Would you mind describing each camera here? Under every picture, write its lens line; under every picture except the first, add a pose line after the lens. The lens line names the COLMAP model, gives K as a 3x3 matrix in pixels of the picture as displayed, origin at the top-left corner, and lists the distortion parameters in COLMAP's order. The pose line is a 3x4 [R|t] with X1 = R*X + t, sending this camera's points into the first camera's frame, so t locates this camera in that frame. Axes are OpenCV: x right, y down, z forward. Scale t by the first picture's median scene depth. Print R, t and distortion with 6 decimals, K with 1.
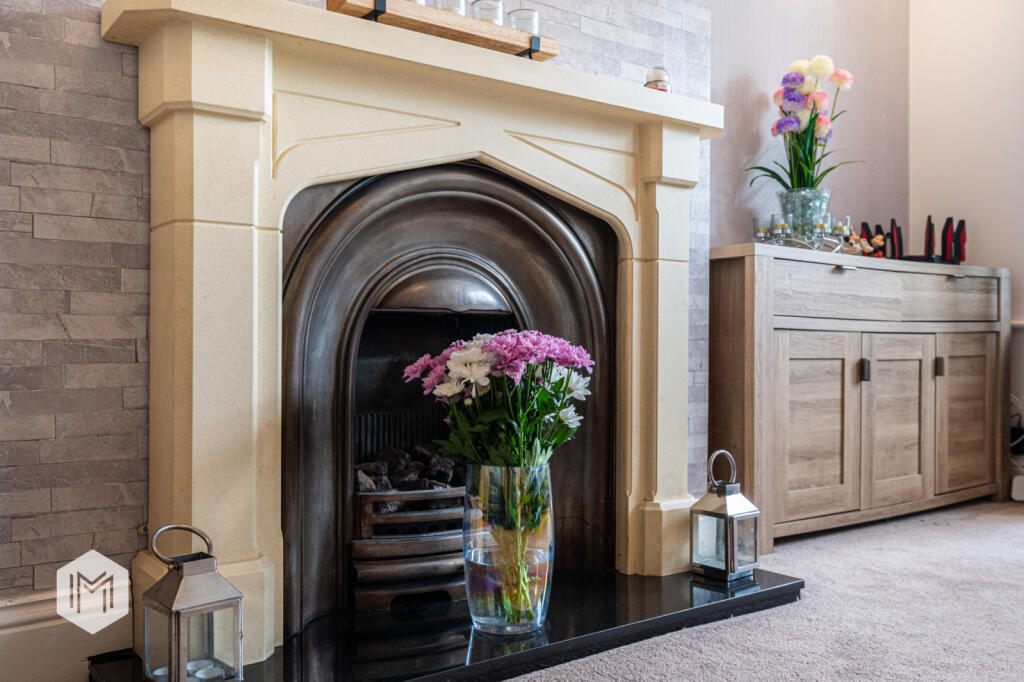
lens RADIAL K [[885.2, 0, 512.0], [0, 885.2, 341.0], [0, 0, 1]] dist [0.006916, 0.002080]
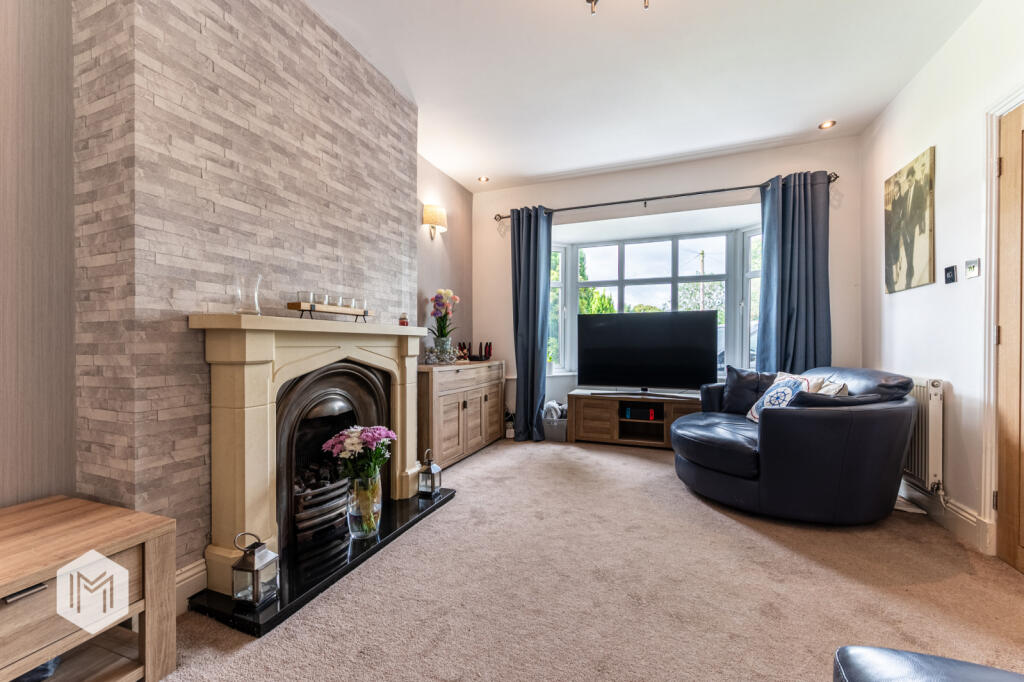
lens RADIAL K [[402.6, 0, 510.5], [0, 402.6, 346.5], [0, 0, 1]] dist [0.000260, -0.000564]
pose [[0.844182, -0.007803, 0.536000, -0.240779], [0.003212, 0.999950, 0.009498, -0.227243], [-0.536047, -0.006296, 0.844164, -0.246004]]
